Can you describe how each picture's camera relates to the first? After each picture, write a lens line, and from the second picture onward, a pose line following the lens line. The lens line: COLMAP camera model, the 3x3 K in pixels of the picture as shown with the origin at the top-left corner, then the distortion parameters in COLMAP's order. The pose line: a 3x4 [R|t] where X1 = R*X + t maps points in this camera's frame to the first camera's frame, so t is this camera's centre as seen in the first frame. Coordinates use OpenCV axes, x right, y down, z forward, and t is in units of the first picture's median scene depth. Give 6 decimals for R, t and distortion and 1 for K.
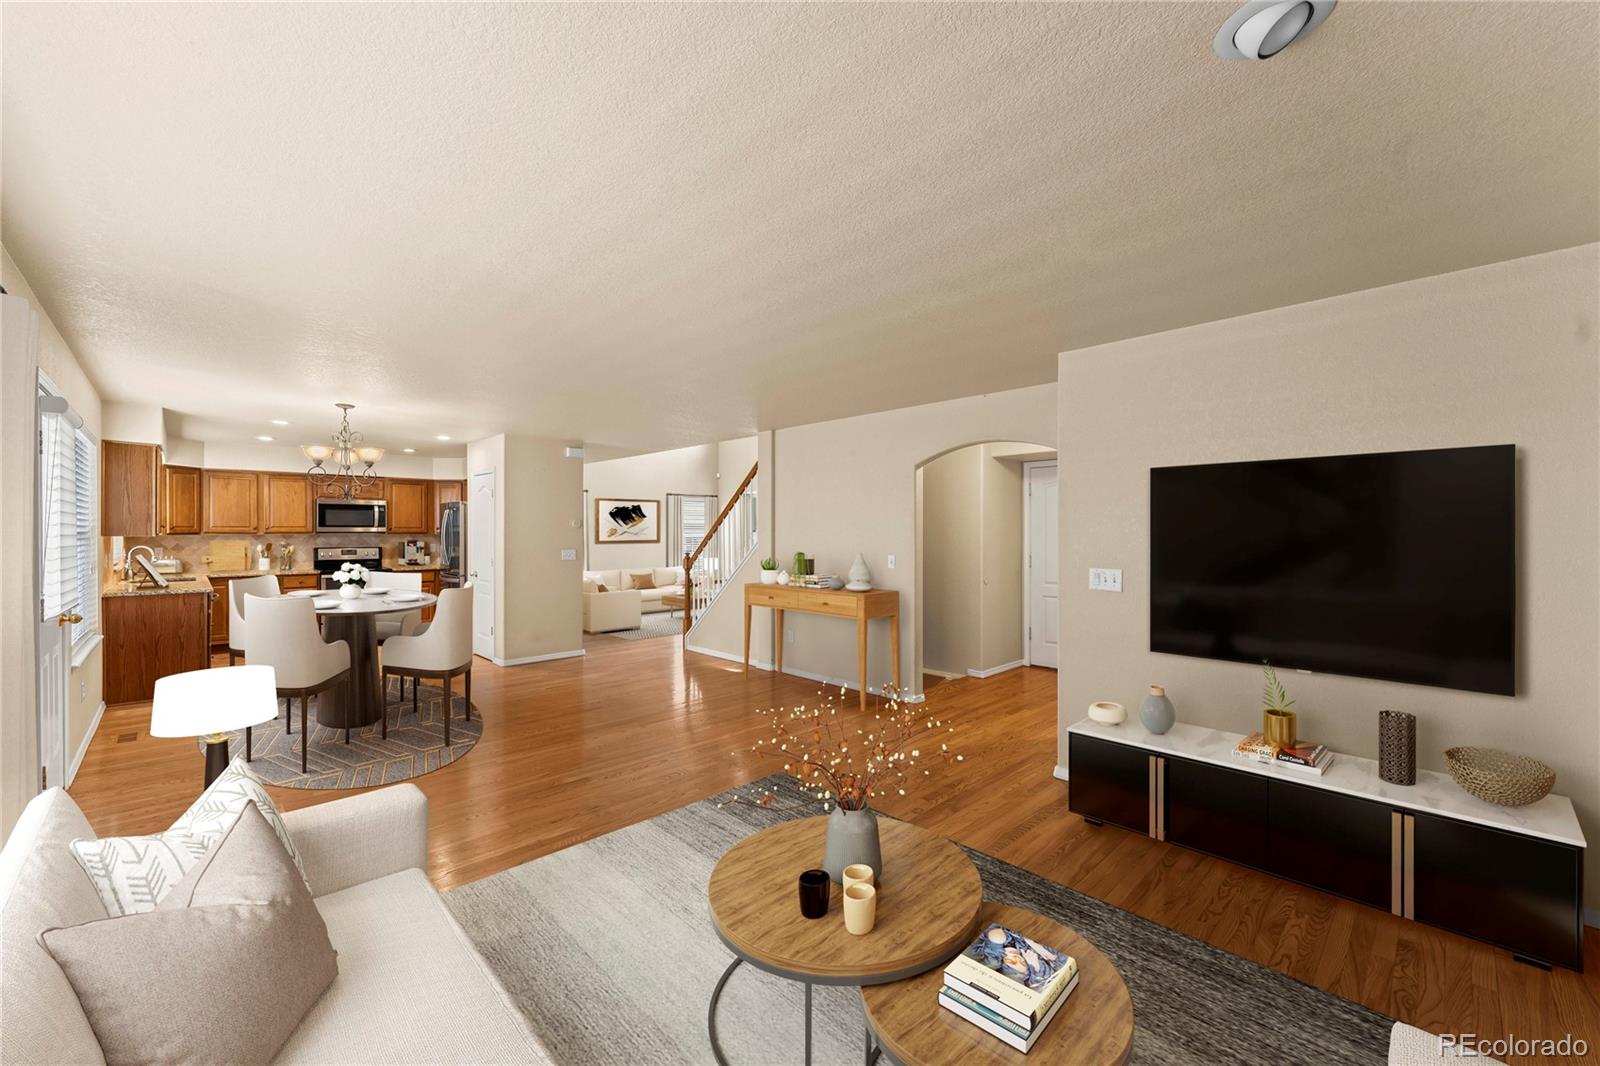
lens RADIAL K [[634.6, 0, 795.7], [0, 634.6, 534.9], [0, 0, 1]] dist [-0.001996, -0.000068]
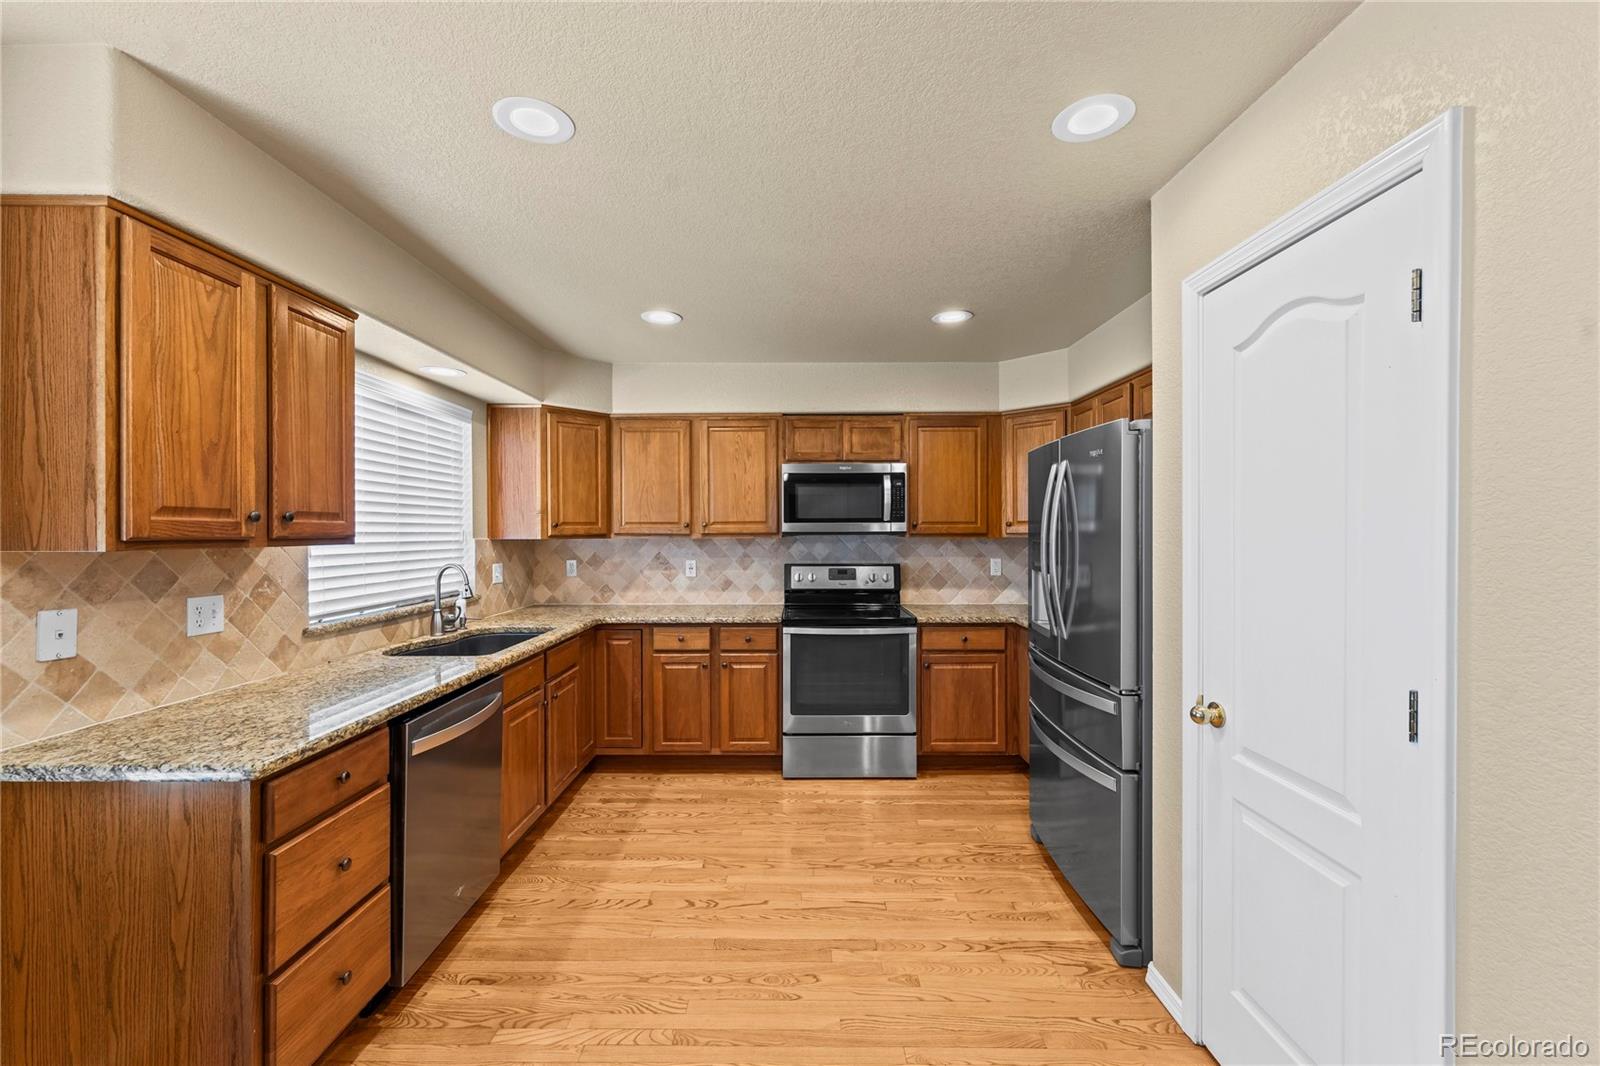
lens RADIAL K [[634.6, 0, 796.2], [0, 634.6, 534.0], [0, 0, 1]] dist [-0.001996, -0.000068]
pose [[0.712700, 0.000146, -0.701469, -0.408330], [-0.001517, 0.999998, -0.001334, -0.003145], [0.701467, 0.002014, 0.712699, 0.661202]]
